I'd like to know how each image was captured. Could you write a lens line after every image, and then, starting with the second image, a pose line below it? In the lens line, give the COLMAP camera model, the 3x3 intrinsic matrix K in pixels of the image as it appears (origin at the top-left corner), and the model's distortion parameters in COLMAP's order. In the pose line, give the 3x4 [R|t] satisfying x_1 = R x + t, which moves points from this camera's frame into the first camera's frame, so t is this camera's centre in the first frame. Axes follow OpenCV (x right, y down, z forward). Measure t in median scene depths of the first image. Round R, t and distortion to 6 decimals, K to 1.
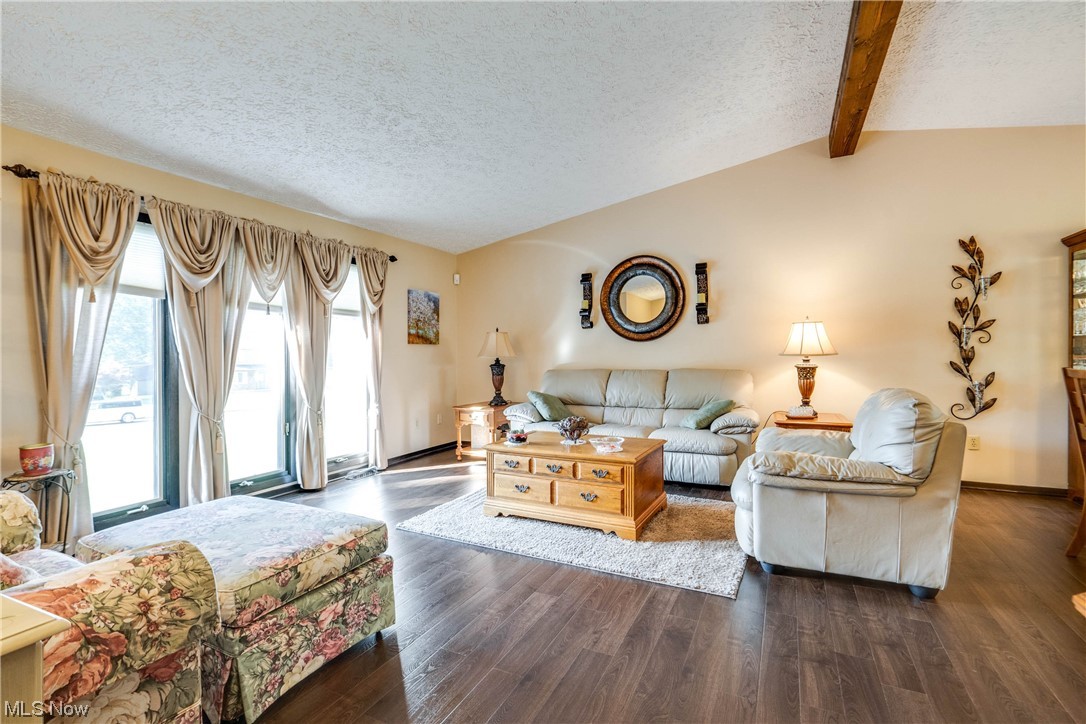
lens RADIAL K [[496.9, 0, 541.3], [0, 496.9, 357.2], [0, 0, 1]] dist [-0.000953, 0.000830]
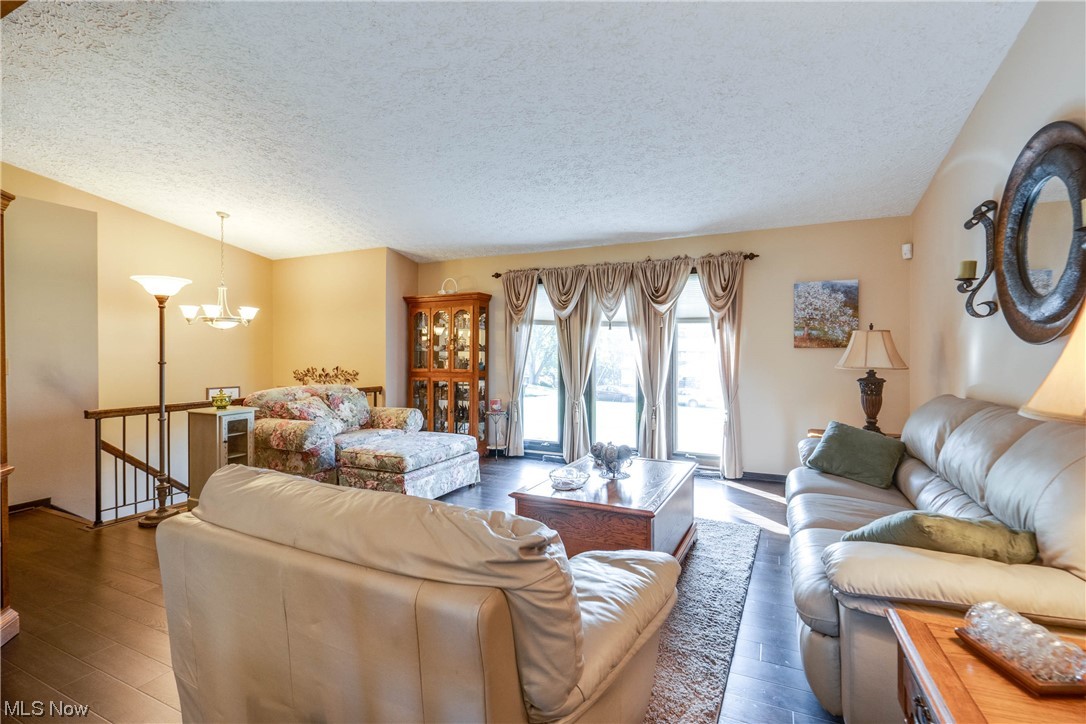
lens RADIAL K [[496.9, 0, 541.3], [0, 496.9, 357.2], [0, 0, 1]] dist [-0.000953, 0.000830]
pose [[0.034780, 0.017649, -0.999239, 0.778150], [-0.006335, 0.999828, 0.017439, -0.031972], [0.999375, 0.005724, 0.034886, 0.745778]]
